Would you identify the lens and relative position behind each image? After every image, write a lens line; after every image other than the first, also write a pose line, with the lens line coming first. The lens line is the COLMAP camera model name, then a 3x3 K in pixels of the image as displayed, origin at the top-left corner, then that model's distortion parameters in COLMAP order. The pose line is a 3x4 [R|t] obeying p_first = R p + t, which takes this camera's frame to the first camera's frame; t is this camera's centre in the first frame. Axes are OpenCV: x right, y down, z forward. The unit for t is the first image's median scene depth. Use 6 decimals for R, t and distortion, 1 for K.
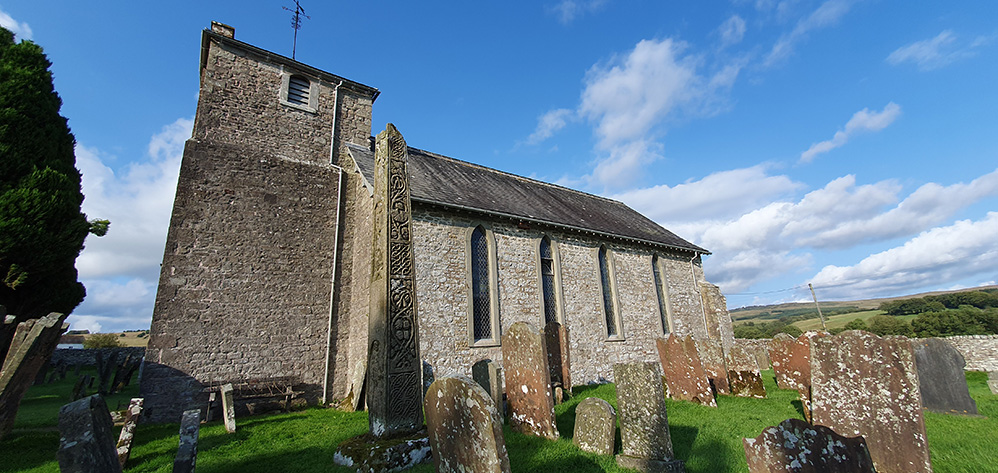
lens RADIAL K [[399.4, 0, 499.7], [0, 399.4, 231.1], [0, 0, 1]] dist [0.009057, -0.004351]
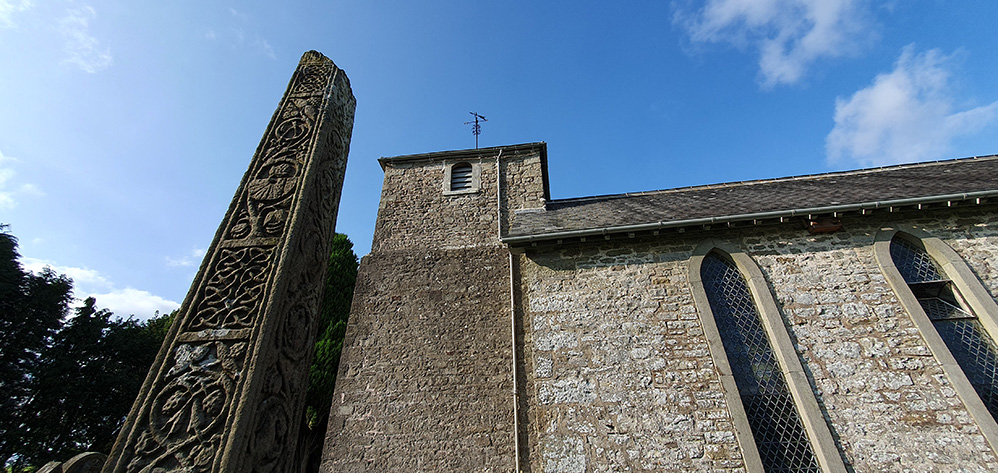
lens RADIAL K [[399.4, 0, 499.7], [0, 399.4, 231.1], [0, 0, 1]] dist [0.009057, -0.004351]
pose [[0.718737, -0.352121, -0.599523, 0.074768], [0.178025, 0.926730, -0.330877, 0.090982], [0.672105, 0.131083, 0.728761, 0.439505]]
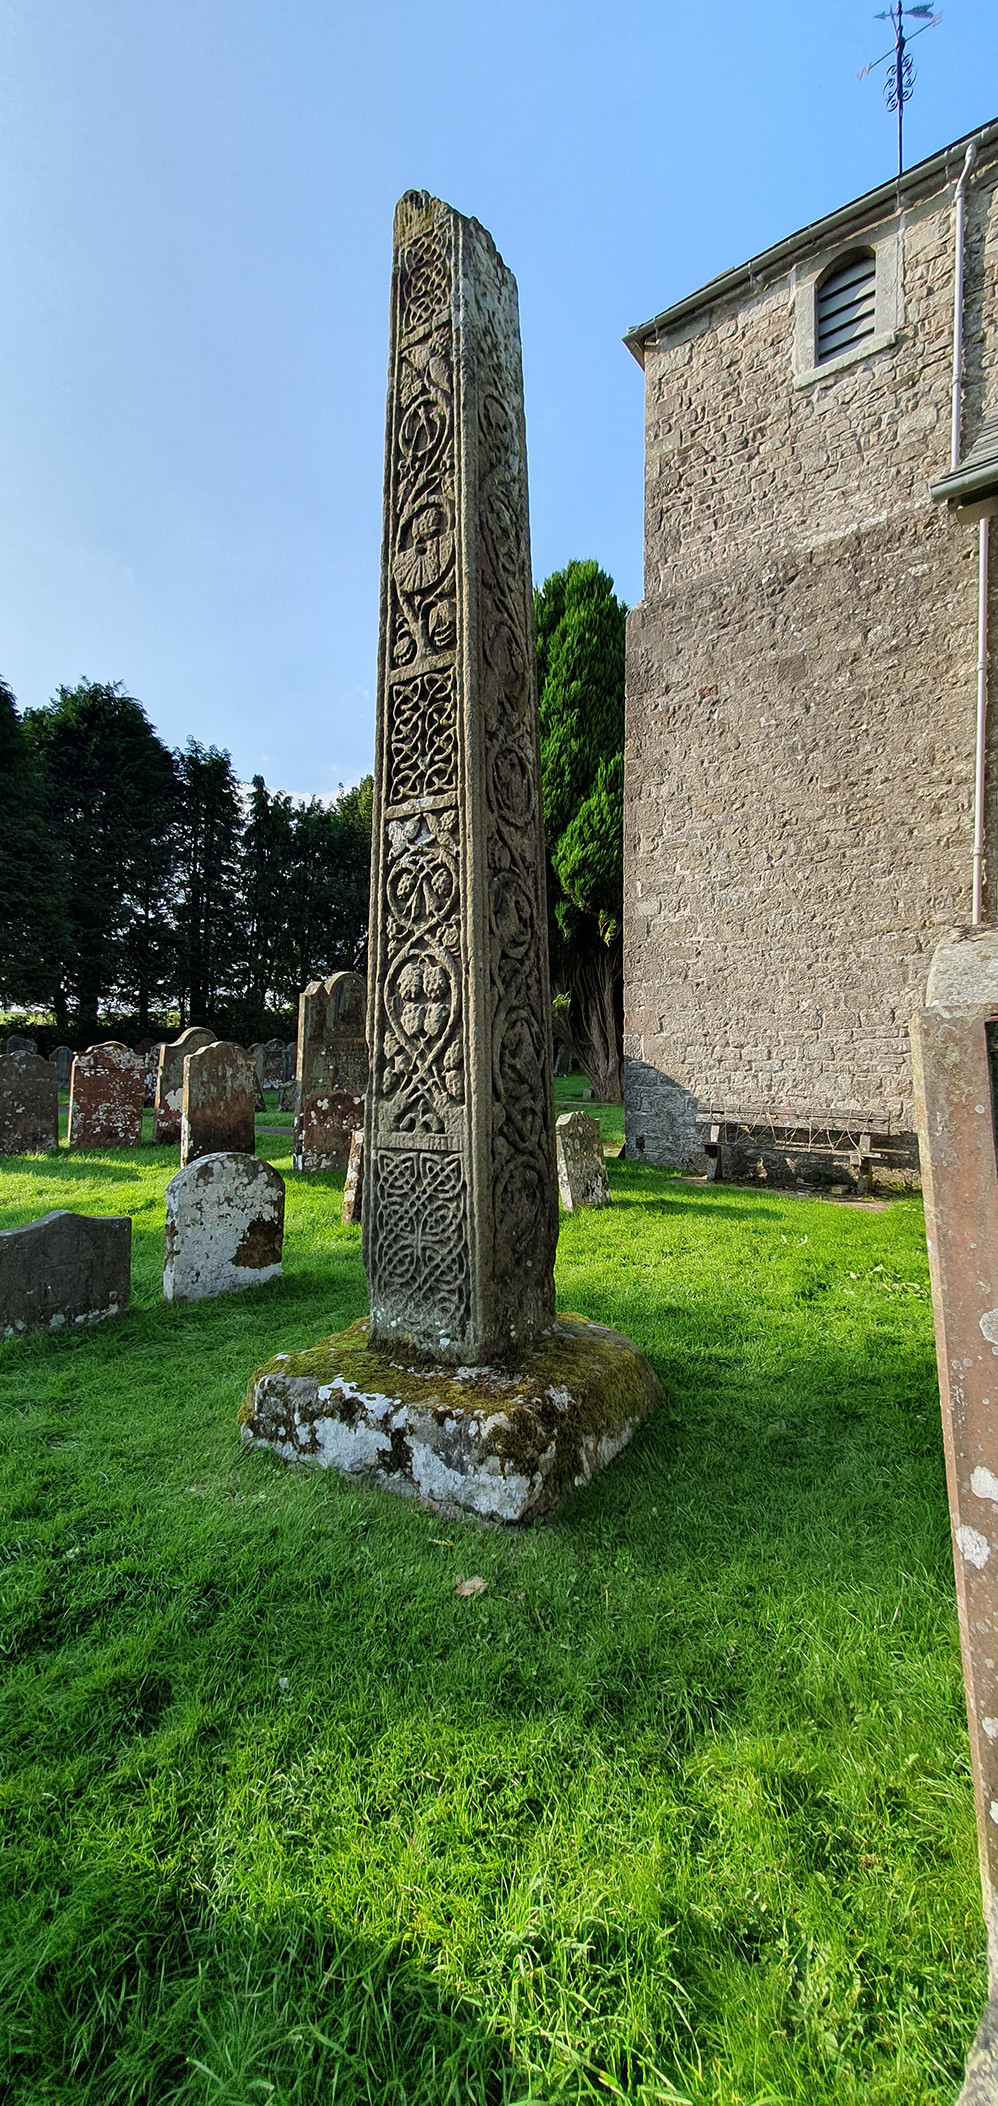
lens RADIAL K [[836.6, 0, 505.6], [0, 836.6, 1055.4], [0, 0, 1]] dist [0.003861, 0.000043]
pose [[0.265615, 0.053252, -0.962607, 0.149091], [0.247255, 0.961315, 0.121406, 0.106793], [0.931834, -0.270256, 0.242173, 0.424784]]
